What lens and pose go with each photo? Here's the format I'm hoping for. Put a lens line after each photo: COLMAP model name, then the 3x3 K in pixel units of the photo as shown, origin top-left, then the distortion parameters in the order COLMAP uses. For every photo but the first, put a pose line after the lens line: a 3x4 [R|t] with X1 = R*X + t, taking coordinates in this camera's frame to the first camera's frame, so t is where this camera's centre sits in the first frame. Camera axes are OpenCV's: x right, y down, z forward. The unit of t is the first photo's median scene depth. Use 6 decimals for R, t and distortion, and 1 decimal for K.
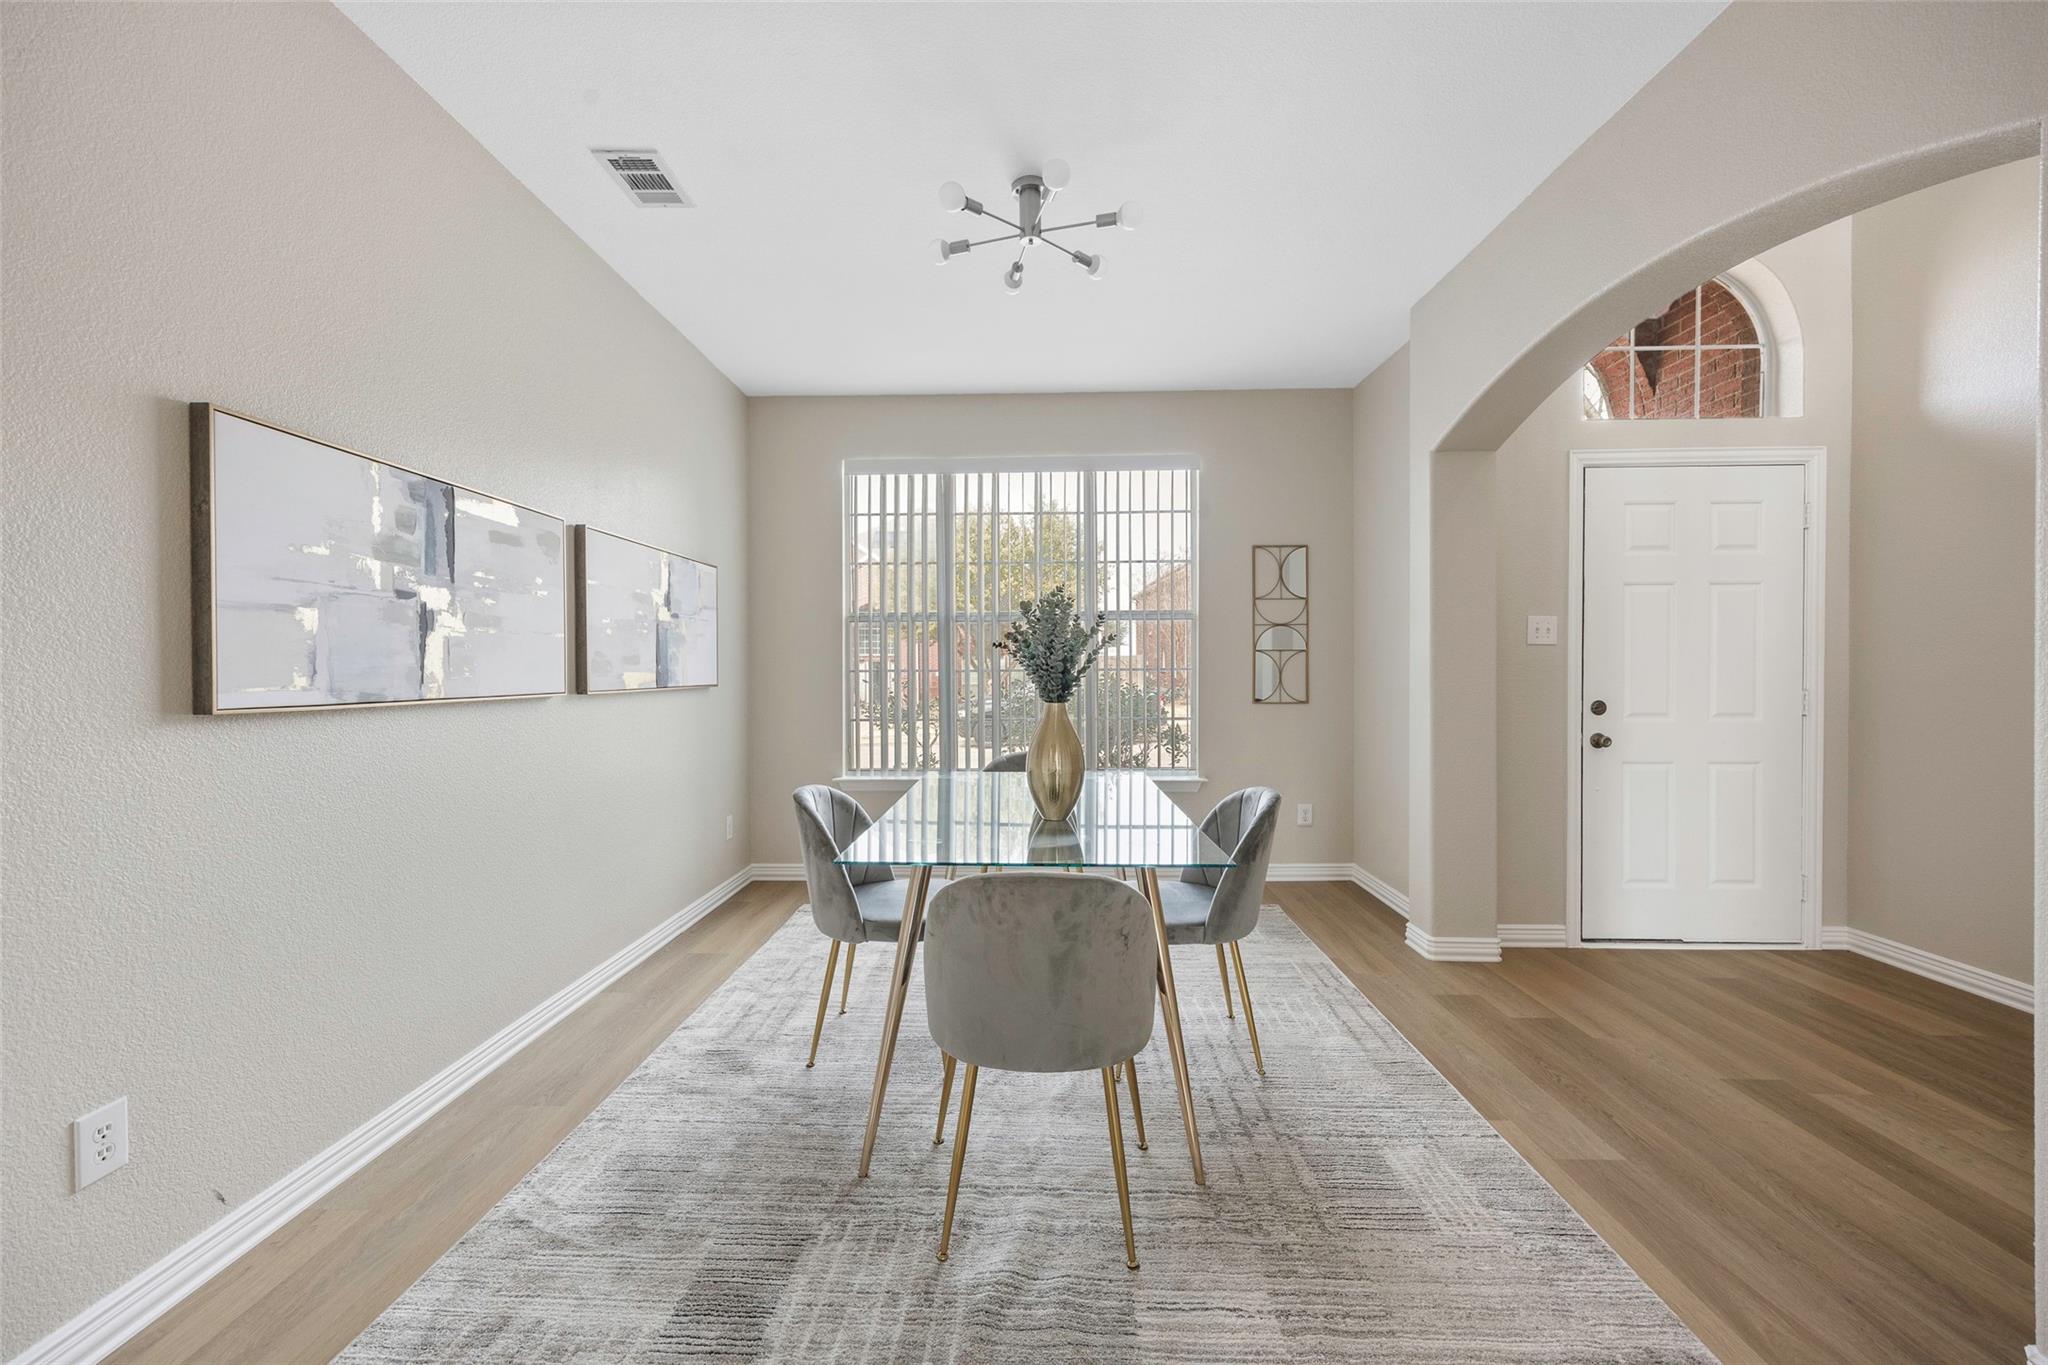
lens RADIAL K [[806.0, 0, 1024.0], [0, 806.0, 682.5], [0, 0, 1]] dist [0.002644, -0.000006]
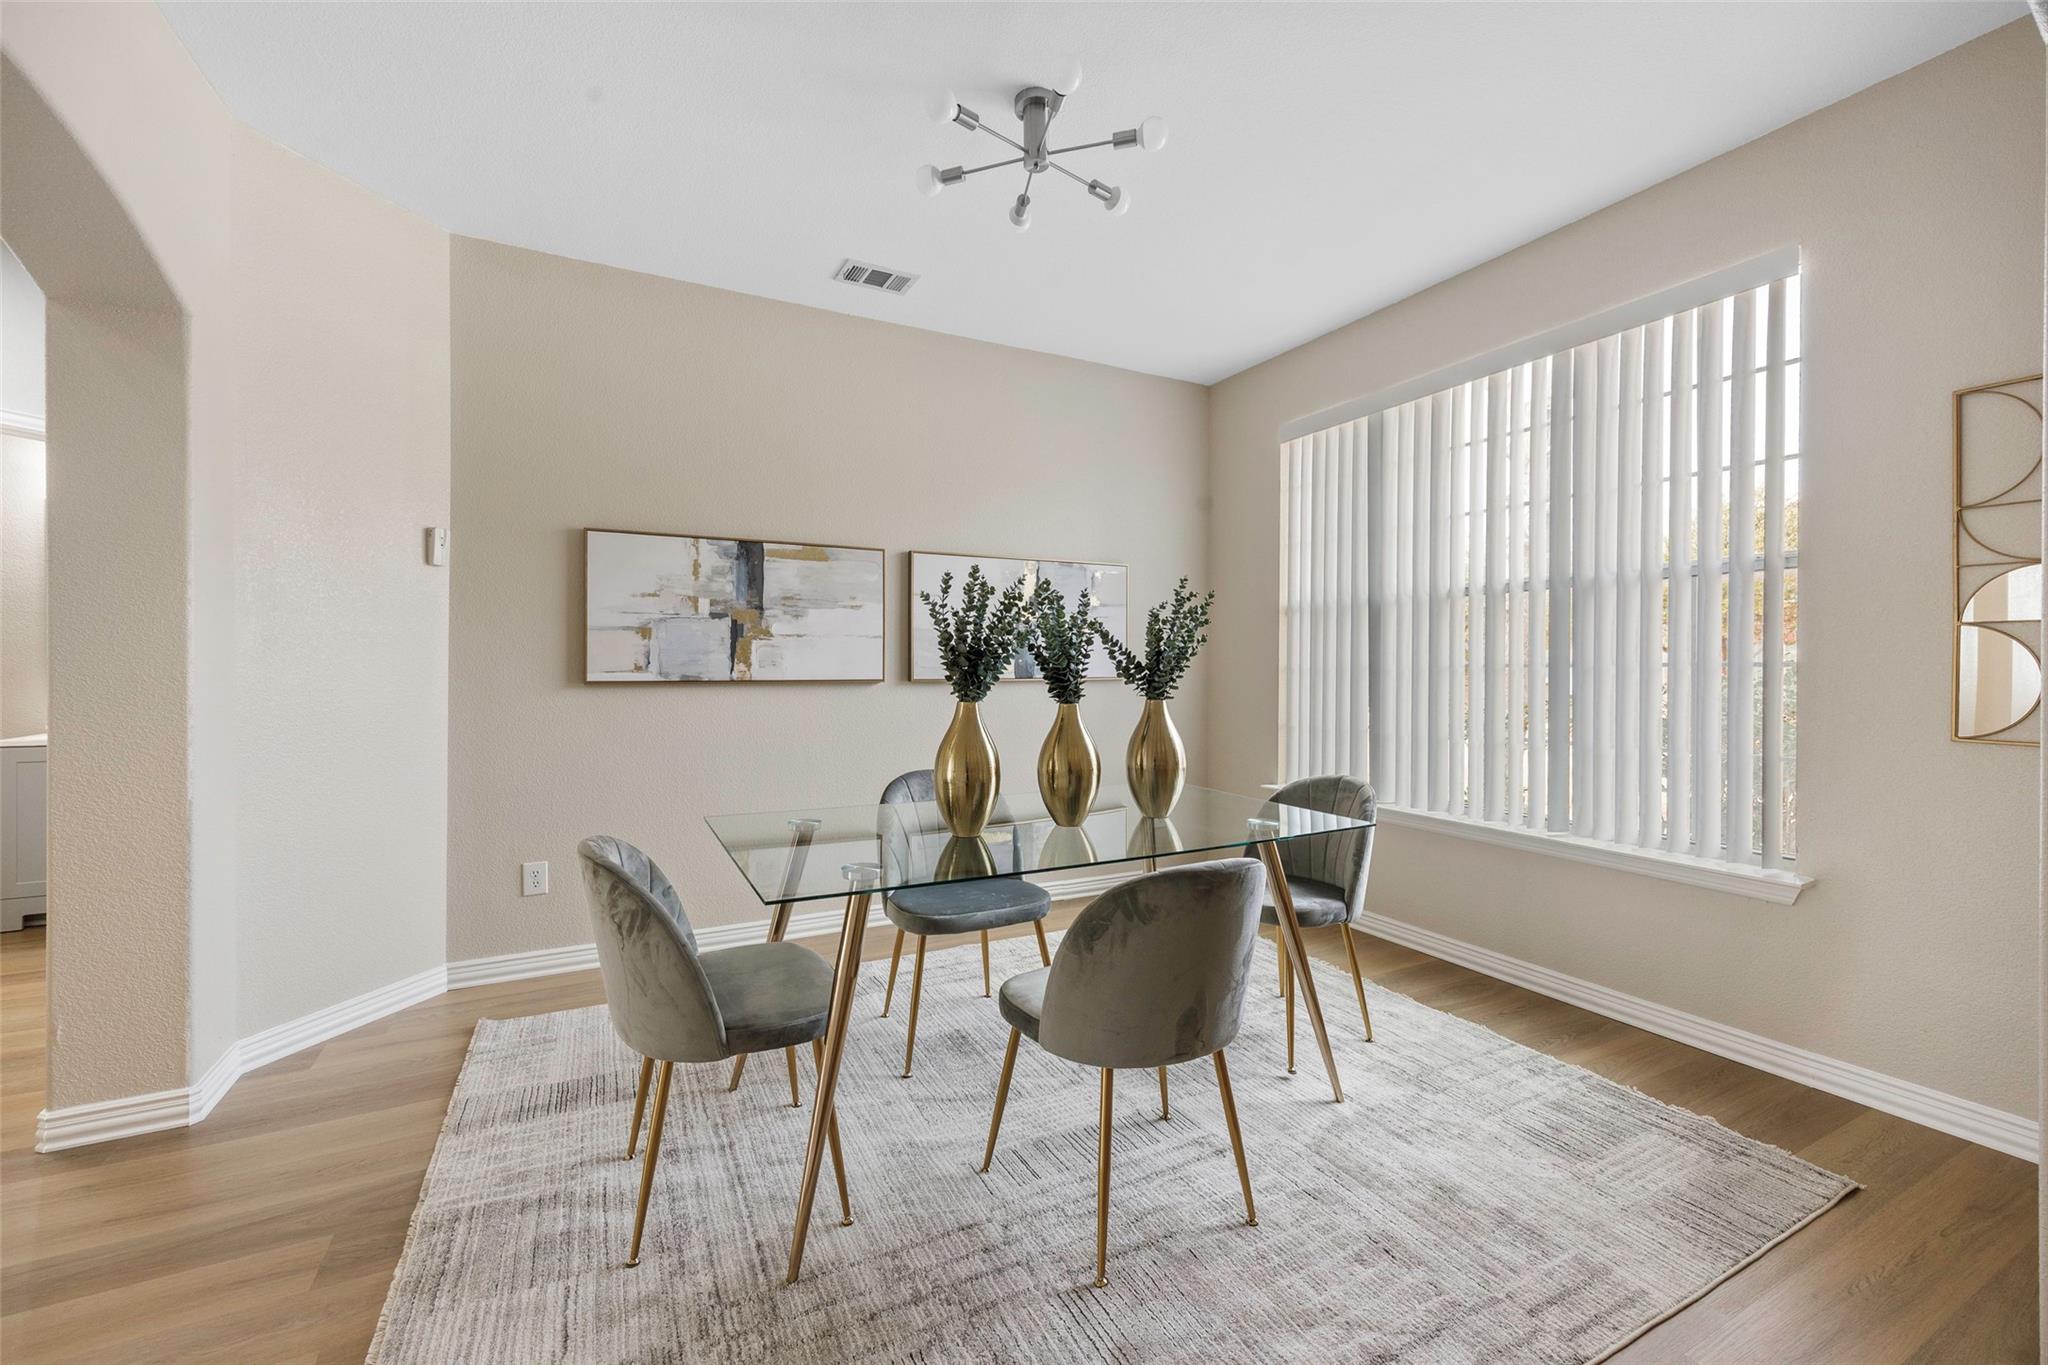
lens RADIAL K [[829.3, 0, 1033.6], [0, 829.3, 671.5], [0, 0, 1]] dist [-0.003060, -0.000262]
pose [[0.489495, 0.009880, -0.871950, 0.870080], [-0.017340, 0.999848, 0.001595, -0.008551], [0.871834, 0.014339, 0.489592, 0.640181]]
